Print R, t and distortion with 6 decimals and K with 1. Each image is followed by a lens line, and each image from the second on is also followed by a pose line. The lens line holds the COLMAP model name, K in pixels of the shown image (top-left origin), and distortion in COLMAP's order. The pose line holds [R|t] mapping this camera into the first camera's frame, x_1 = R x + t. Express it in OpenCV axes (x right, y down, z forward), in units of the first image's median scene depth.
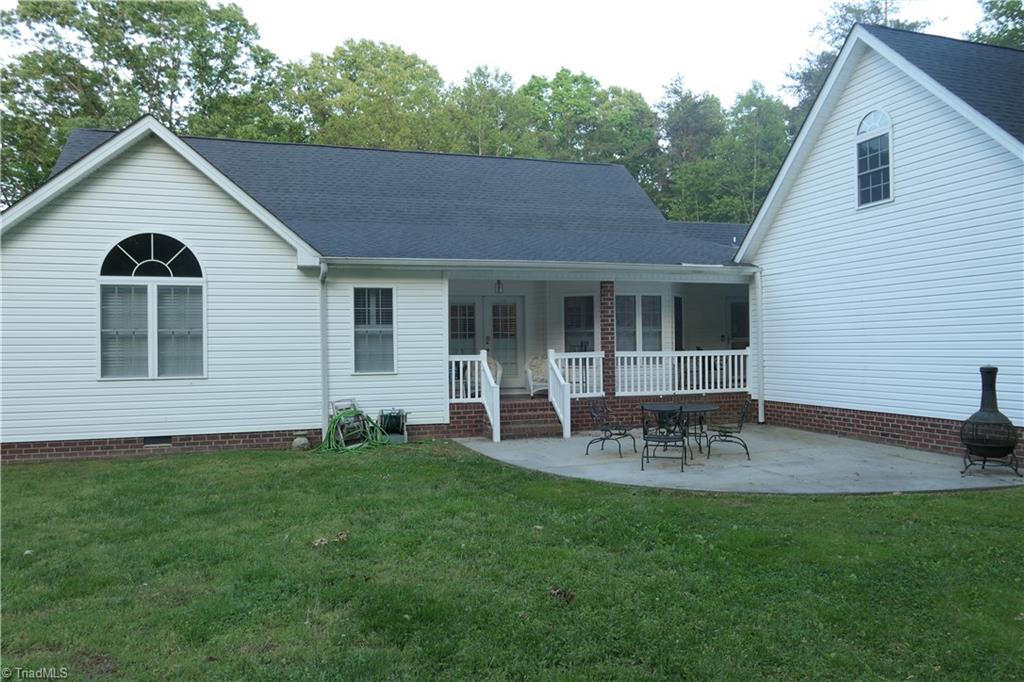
lens RADIAL K [[720.0, 0, 512.0], [0, 720.0, 341.0], [0, 0, 1]] dist [-0.008864, -0.002423]
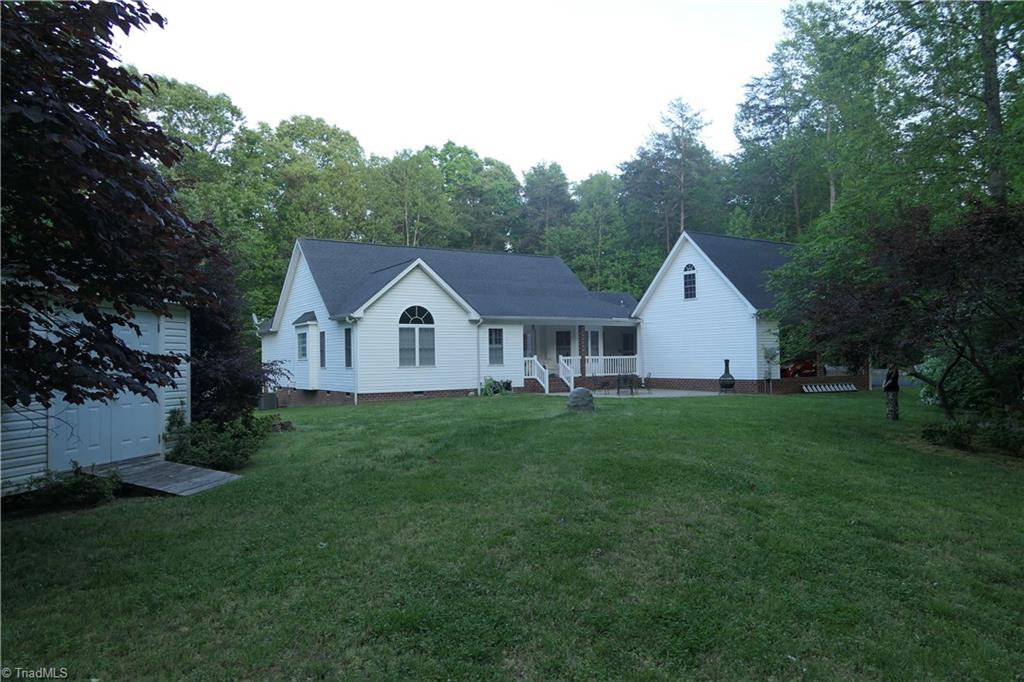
lens RADIAL K [[720.0, 0, 512.0], [0, 720.0, 341.0], [0, 0, 1]] dist [-0.008864, -0.002423]
pose [[0.966690, 0.003612, 0.255925, -0.736227], [0.002175, 0.999748, -0.022325, 0.019016], [-0.255942, 0.022138, 0.966439, -1.267682]]
